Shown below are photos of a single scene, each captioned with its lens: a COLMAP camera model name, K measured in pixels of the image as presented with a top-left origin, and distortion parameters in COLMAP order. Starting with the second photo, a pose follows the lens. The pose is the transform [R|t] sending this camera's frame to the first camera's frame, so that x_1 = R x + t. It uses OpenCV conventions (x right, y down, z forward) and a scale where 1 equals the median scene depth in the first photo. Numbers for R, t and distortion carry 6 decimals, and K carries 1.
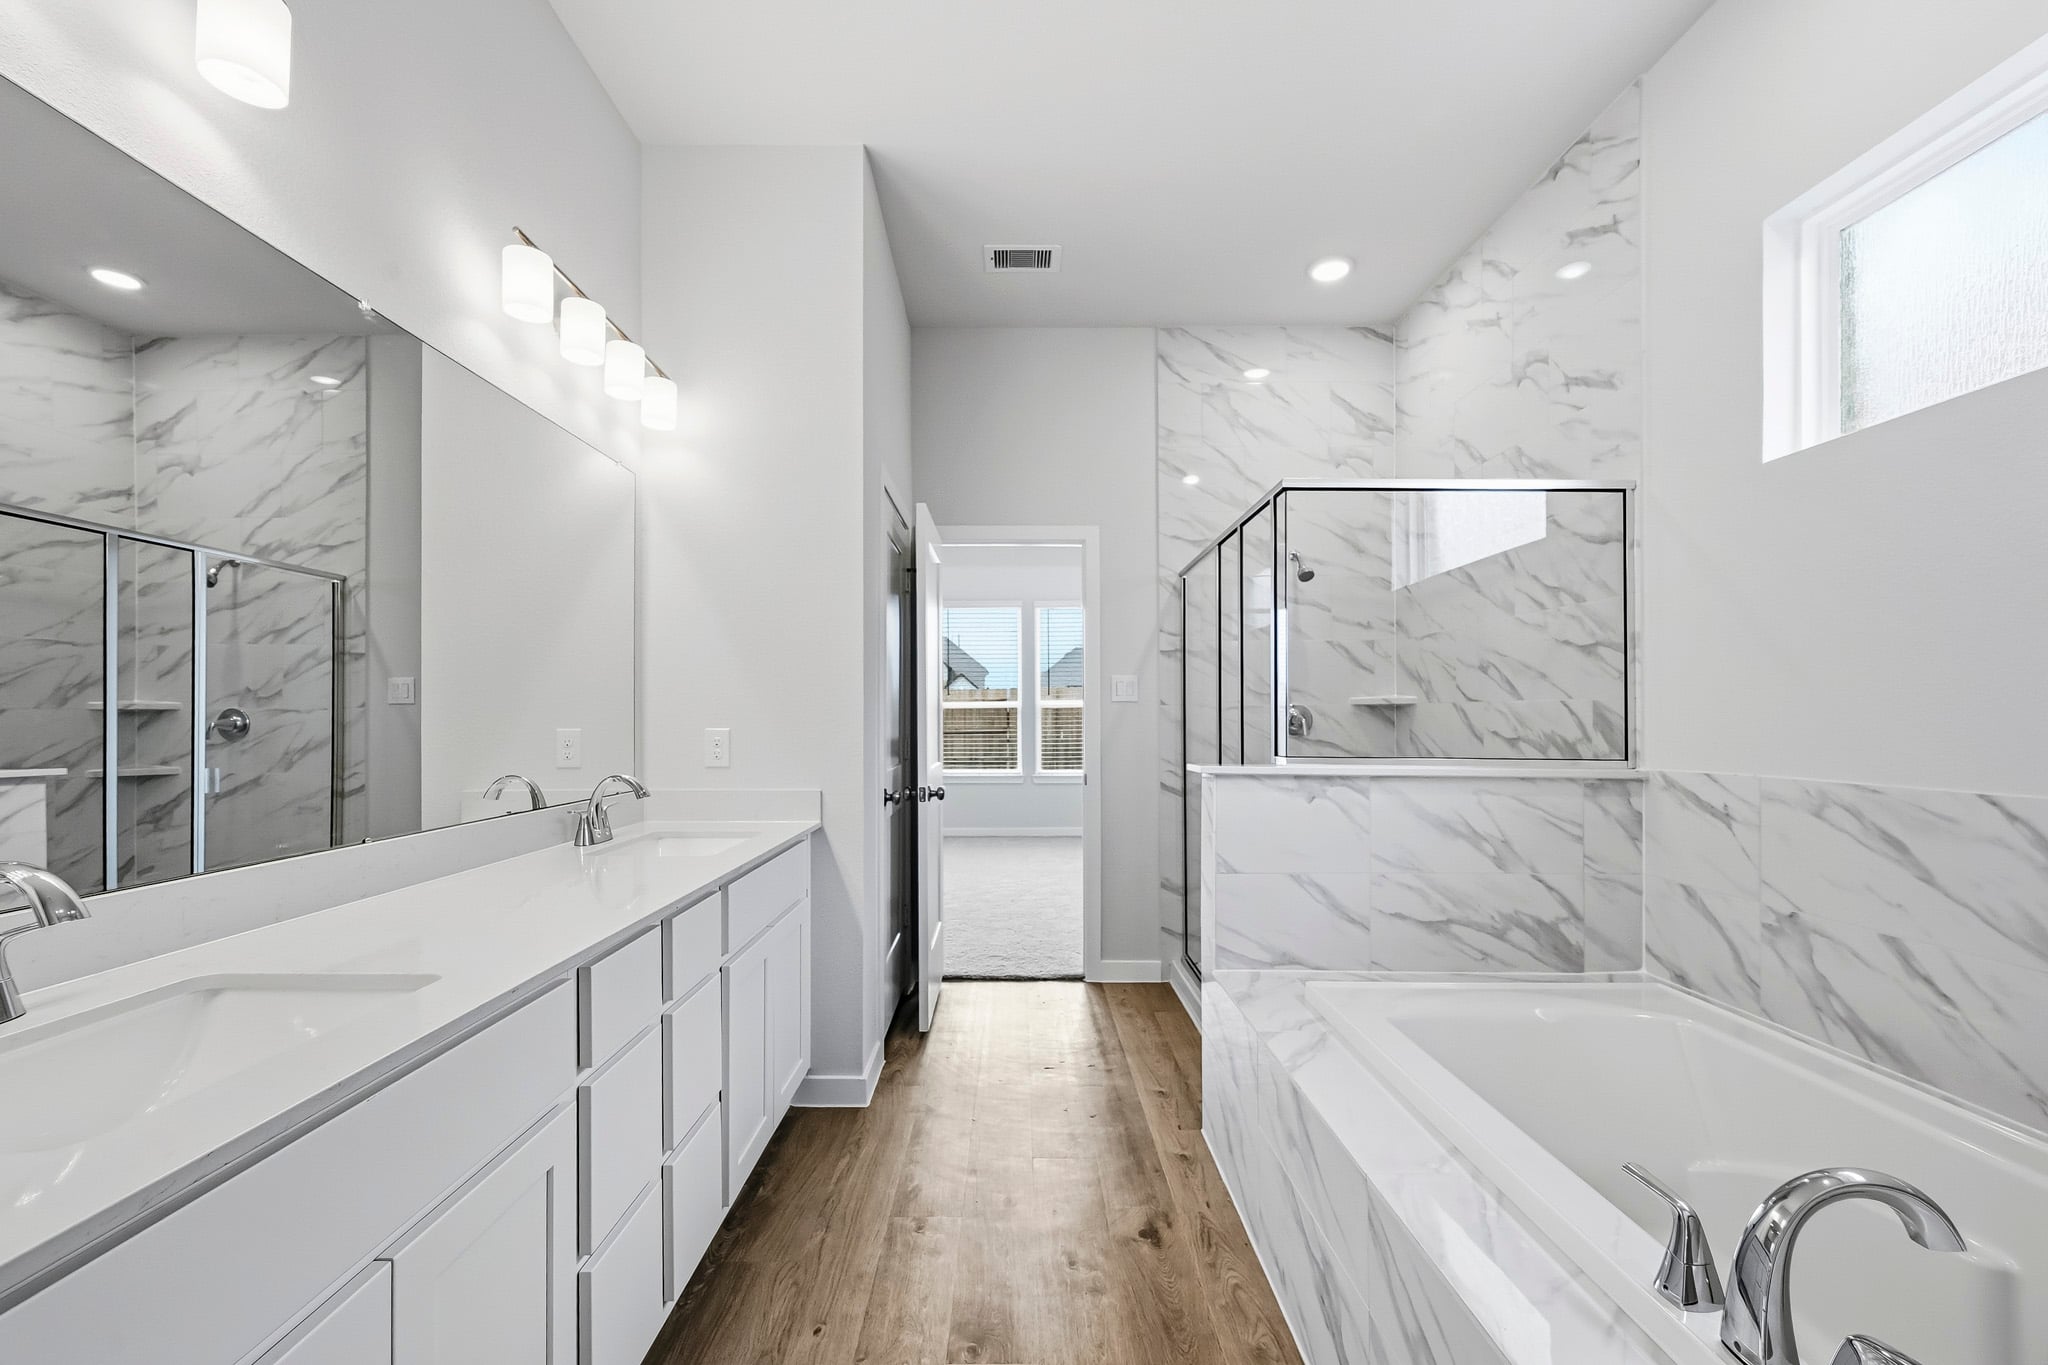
lens RADIAL K [[822.3, 0, 1021.8], [0, 822.3, 677.4], [0, 0, 1]] dist [0.000271, 0.000091]
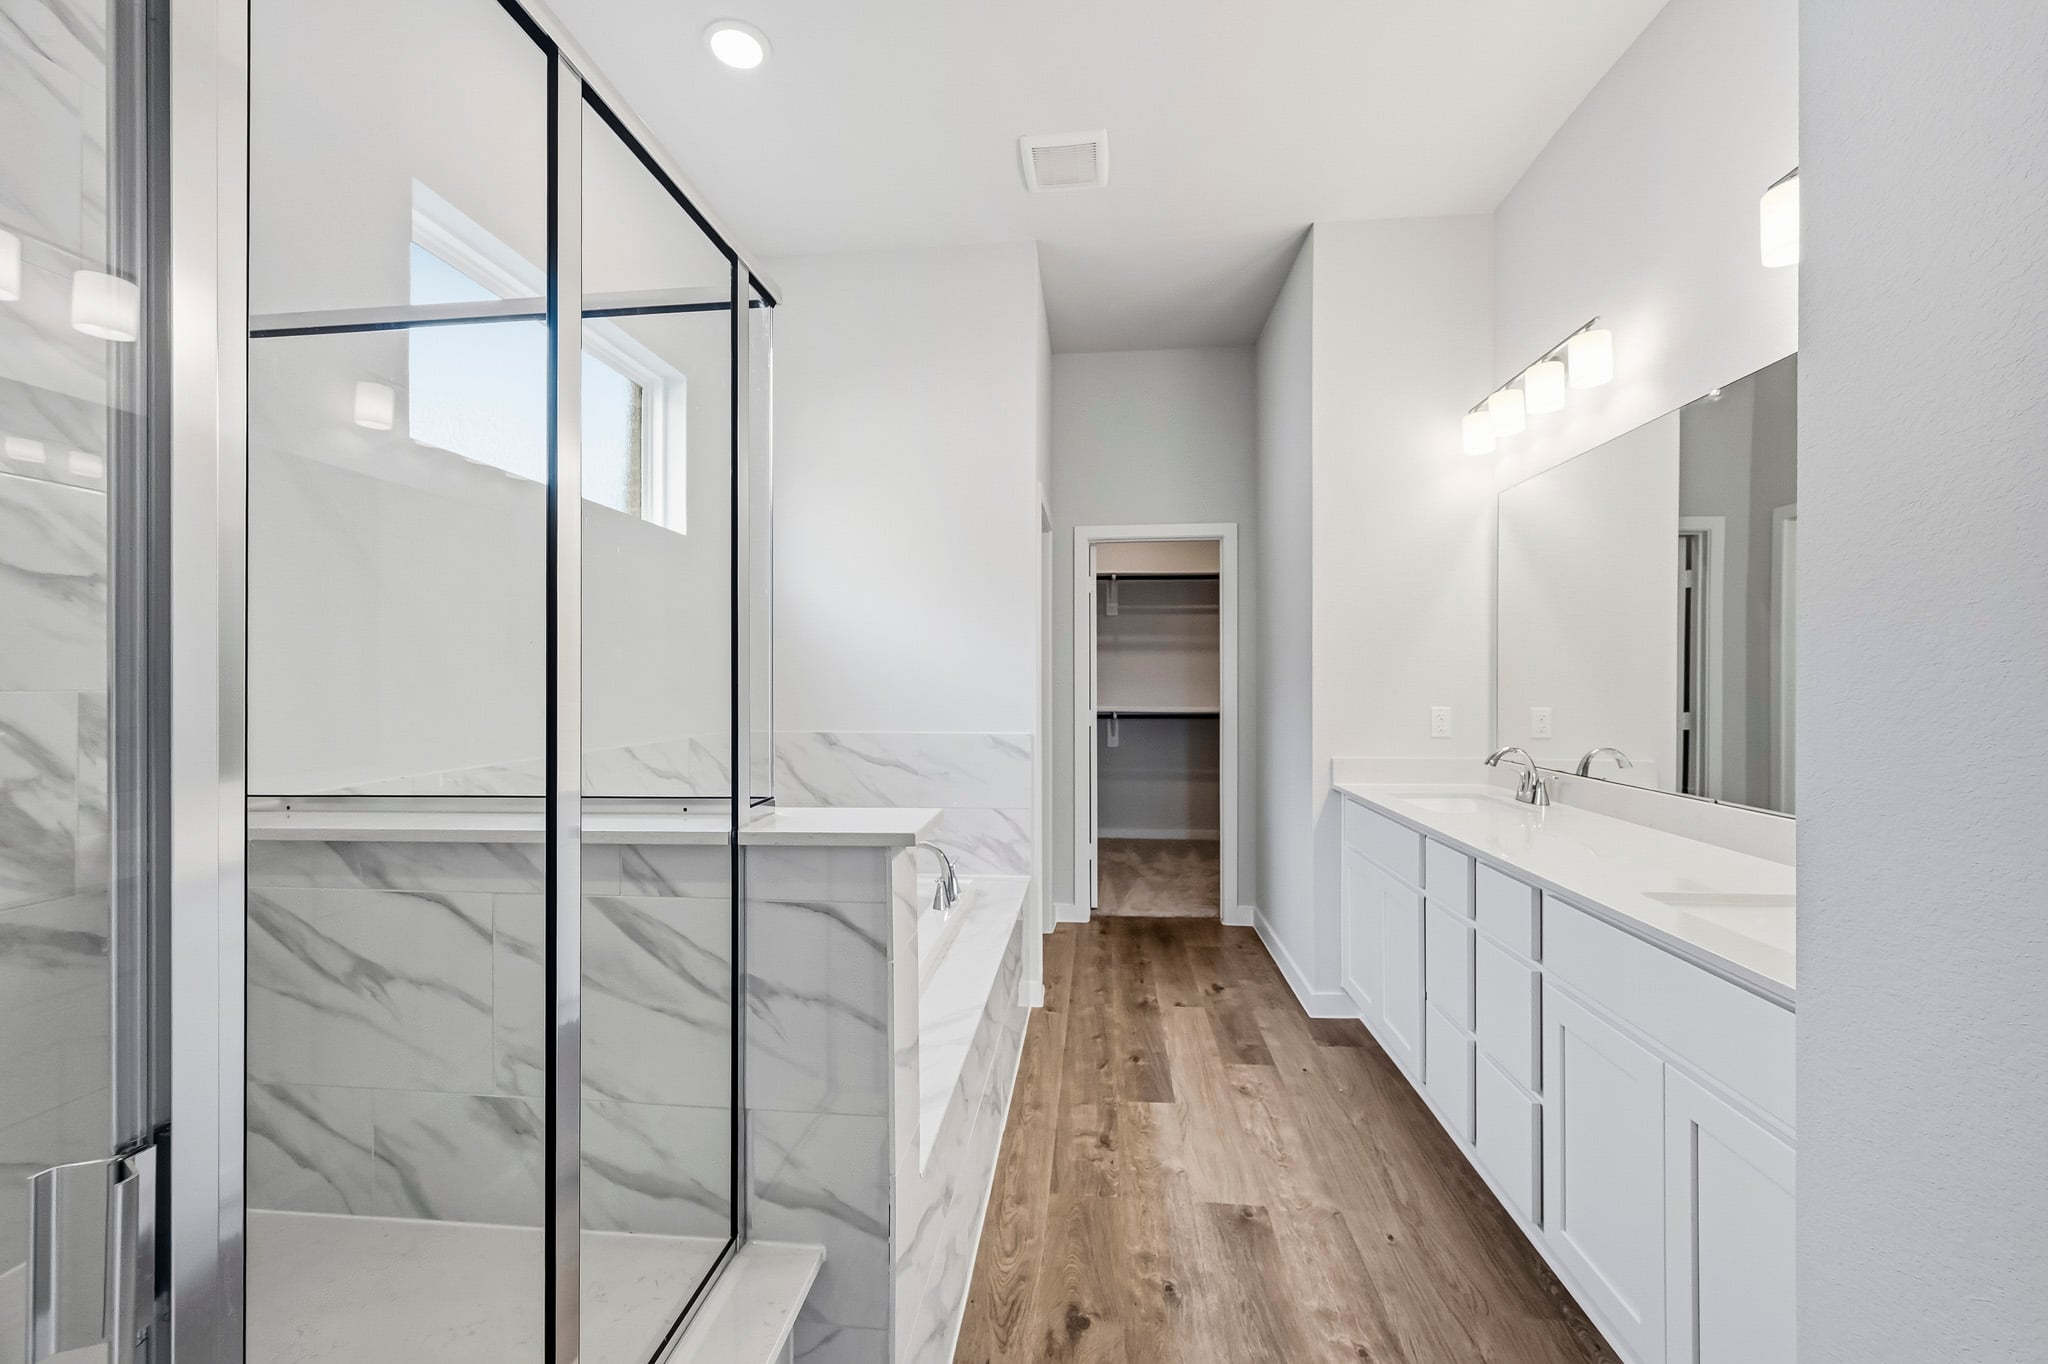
lens RADIAL K [[822.3, 0, 1021.8], [0, 822.3, 676.9], [0, 0, 1]] dist [0.000271, 0.000091]
pose [[-0.994717, 0.004461, 0.102554, 0.135017], [-0.000692, 0.998741, -0.050153, 0.060086], [-0.102649, -0.049959, -0.993462, 2.077282]]
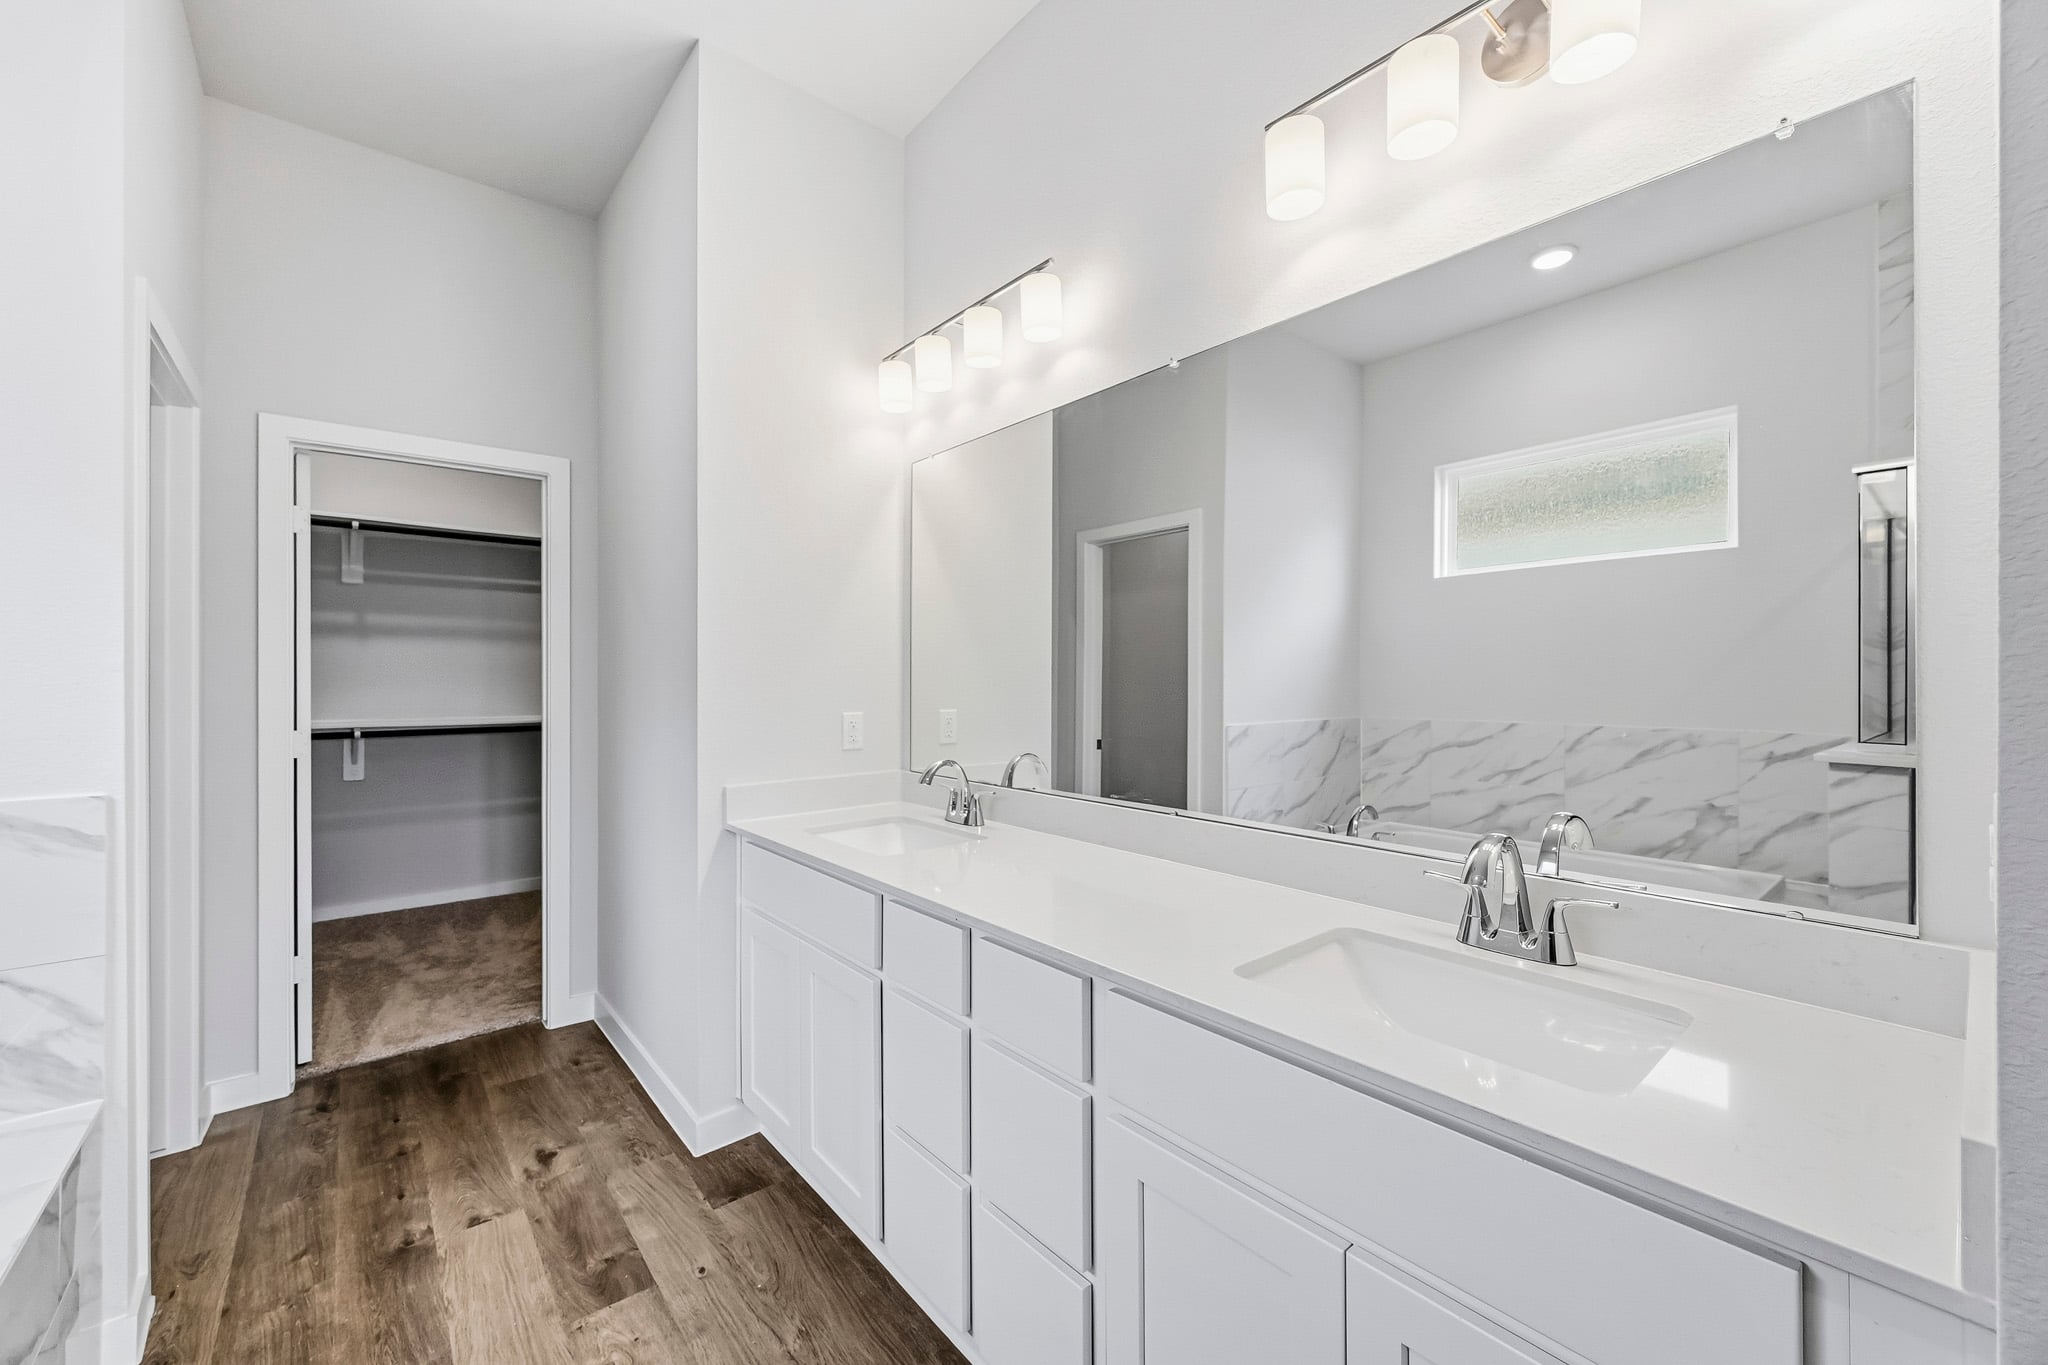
lens RADIAL K [[822.3, 0, 1021.8], [0, 822.3, 677.4], [0, 0, 1]] dist [0.000271, 0.000091]
pose [[-0.777781, 0.003888, -0.628524, 0.097619], [0.033153, 0.998843, -0.034847, 0.032741], [0.627661, -0.047941, -0.777010, 1.520990]]
